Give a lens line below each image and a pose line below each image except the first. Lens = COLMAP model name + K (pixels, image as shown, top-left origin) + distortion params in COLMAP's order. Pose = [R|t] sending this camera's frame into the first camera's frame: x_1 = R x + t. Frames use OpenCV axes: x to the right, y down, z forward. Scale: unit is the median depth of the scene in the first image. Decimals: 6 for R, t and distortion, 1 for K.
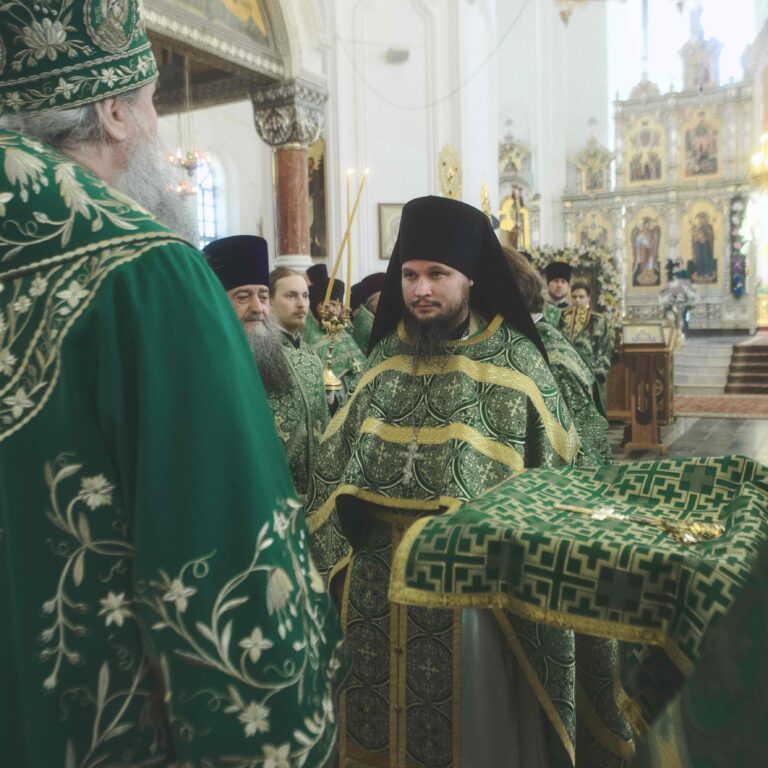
lens RADIAL K [[813.4, 0, 384.0], [0, 813.4, 384.0], [0, 0, 1]] dist [-0.048961, 0.039272]
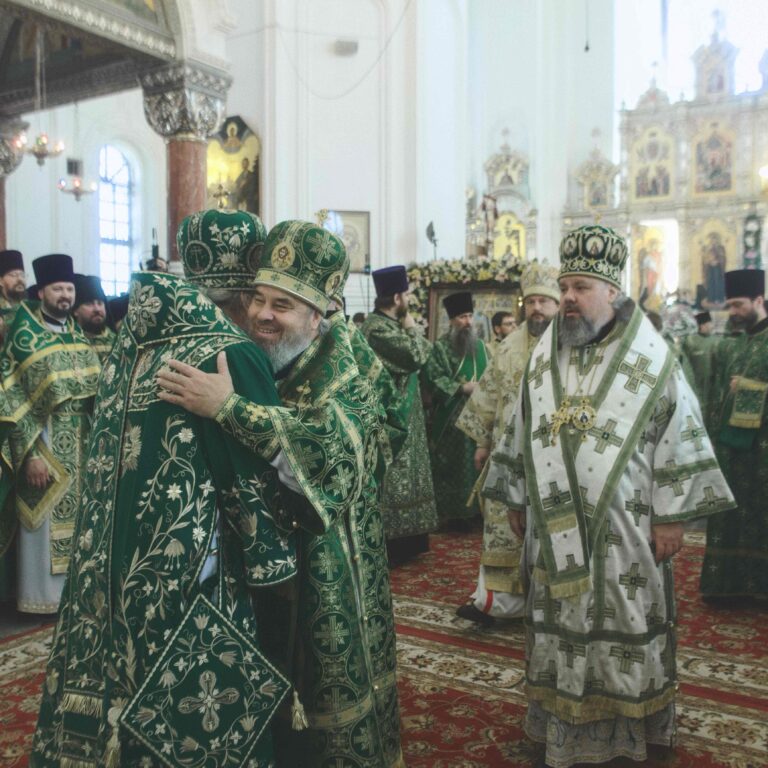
lens RADIAL K [[828.8, 0, 384.0], [0, 828.8, 384.0], [0, 0, 1]] dist [-0.040491, 0.005133]
pose [[0.998258, 0.030396, -0.050568, 0.077278], [-0.031884, 0.999074, -0.028883, -0.004417], [0.049644, 0.030445, 0.998303, 0.065794]]
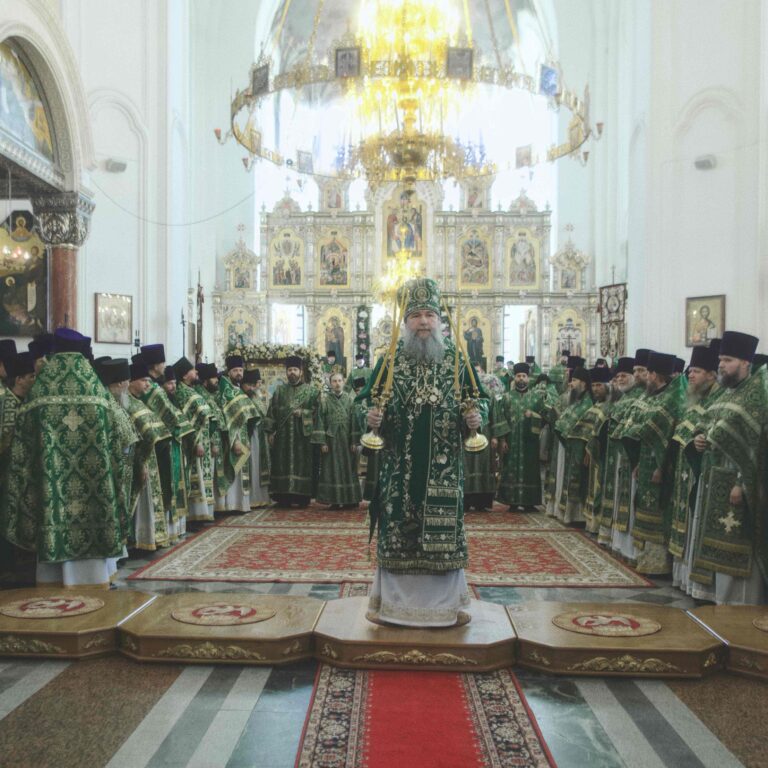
lens RADIAL K [[925.7, 0, 380.3], [0, 925.7, 421.4], [0, 0, 1]] dist [-0.021290, -0.042877]
pose [[0.883470, 0.023322, 0.467907, -0.167438], [0.010477, 0.997527, -0.069501, 0.031273], [-0.468371, 0.066304, 0.881041, -0.195810]]
